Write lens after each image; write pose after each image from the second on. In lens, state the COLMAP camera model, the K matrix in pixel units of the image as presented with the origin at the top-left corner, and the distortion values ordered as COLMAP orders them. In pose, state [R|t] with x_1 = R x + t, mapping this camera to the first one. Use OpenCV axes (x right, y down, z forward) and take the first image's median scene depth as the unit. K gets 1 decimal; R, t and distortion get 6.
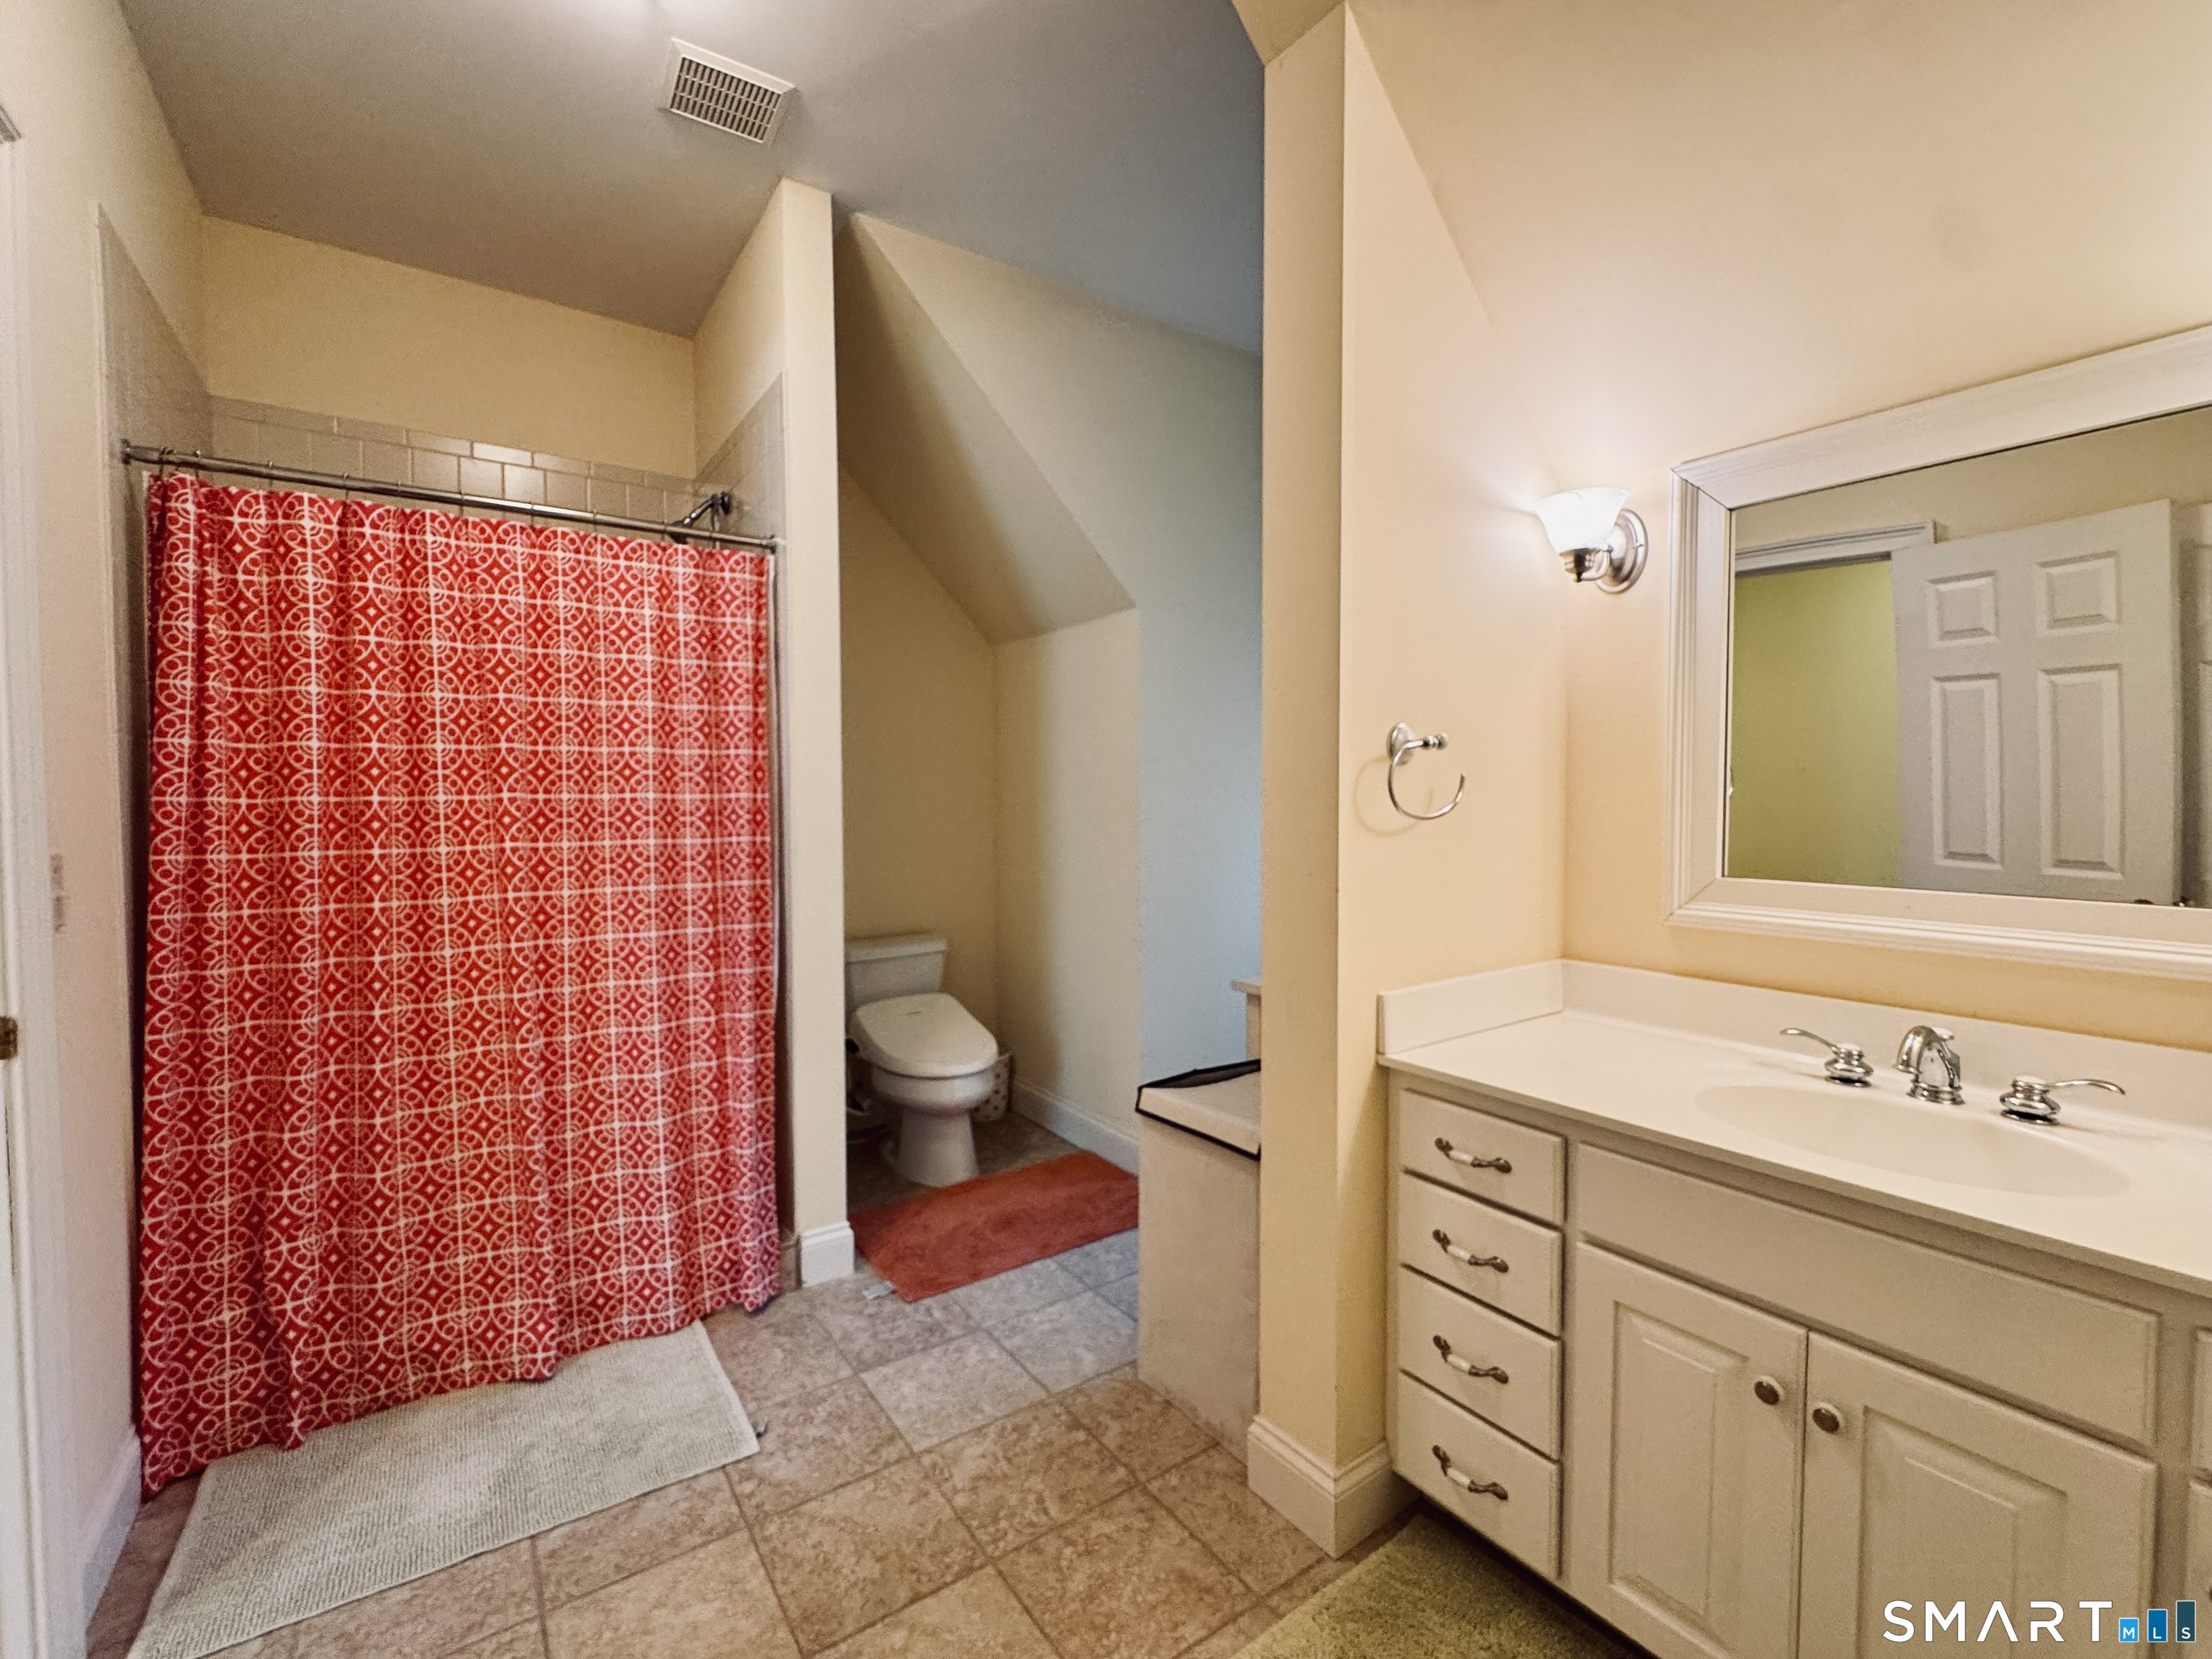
lens RADIAL K [[965.2, 0, 1101.8], [0, 965.2, 830.1], [0, 0, 1]] dist [-0.002205, -0.000073]
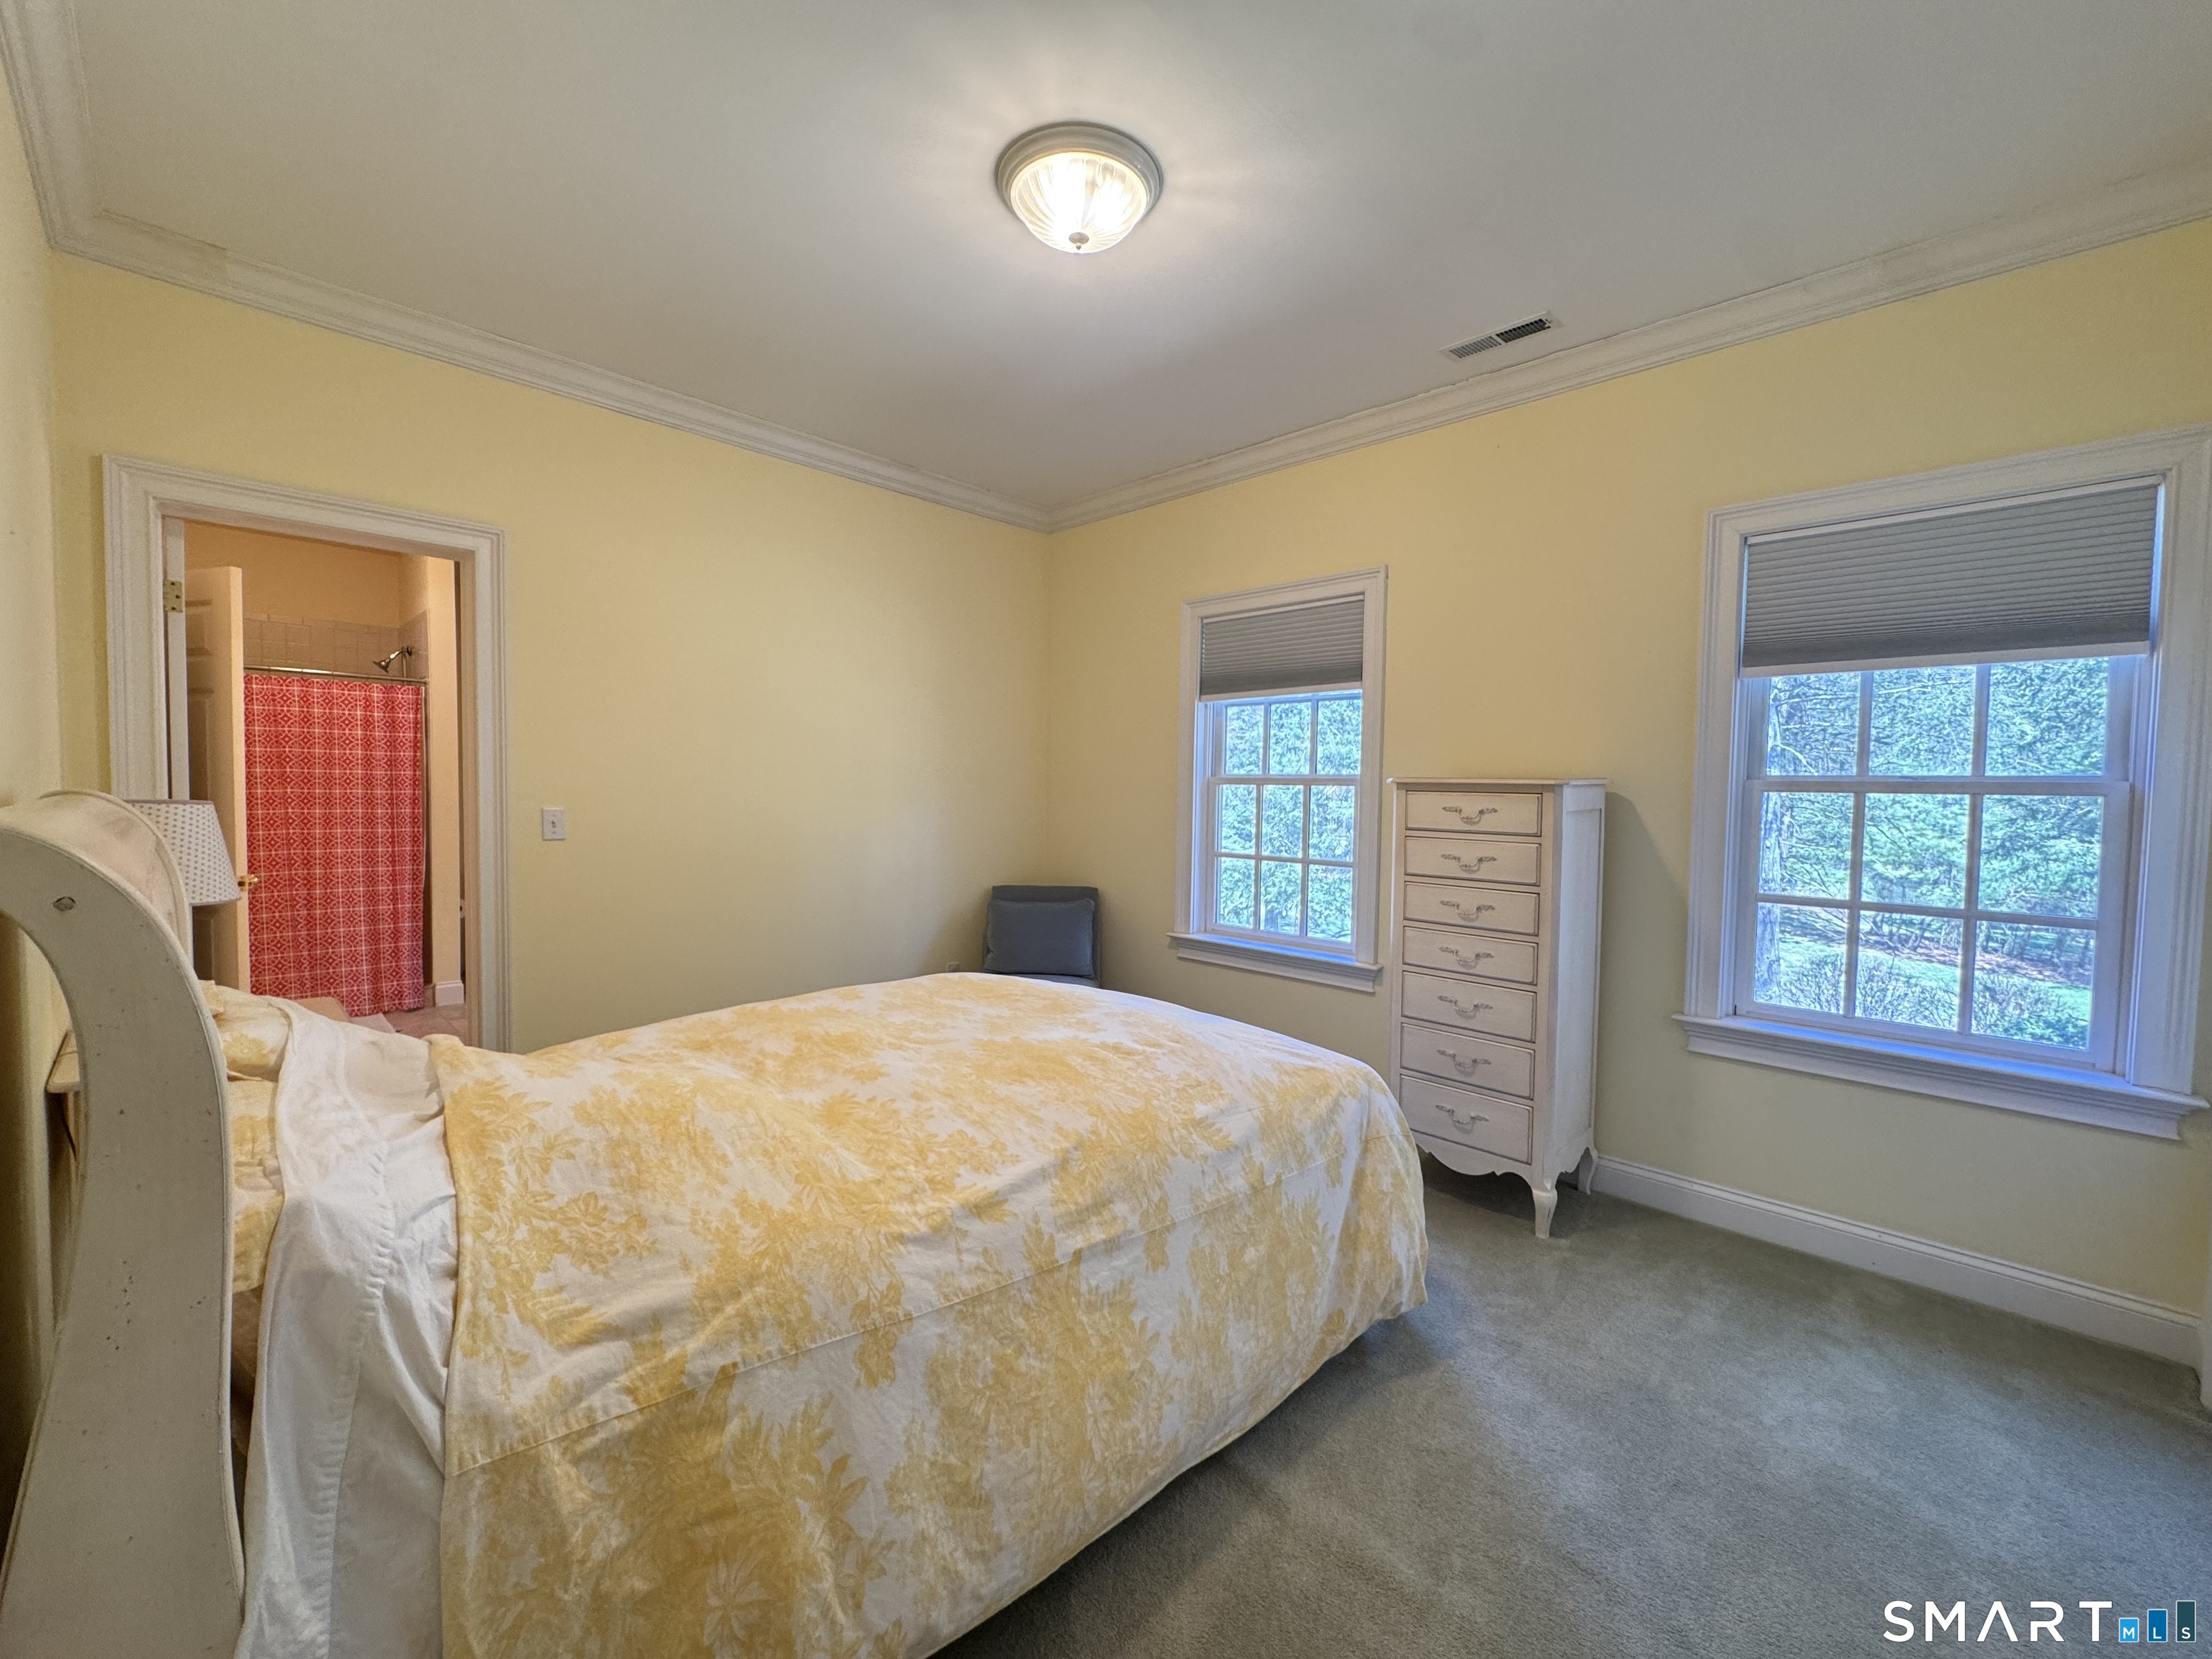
lens RADIAL K [[917.2, 0, 1119.7], [0, 917.2, 833.3], [0, 0, 1]] dist [0.000981, -0.000249]
pose [[0.981212, 0.009808, 0.192685, 0.909984], [-0.010948, 0.999928, 0.004853, 0.035430], [-0.192623, -0.006871, 0.981249, -1.536093]]
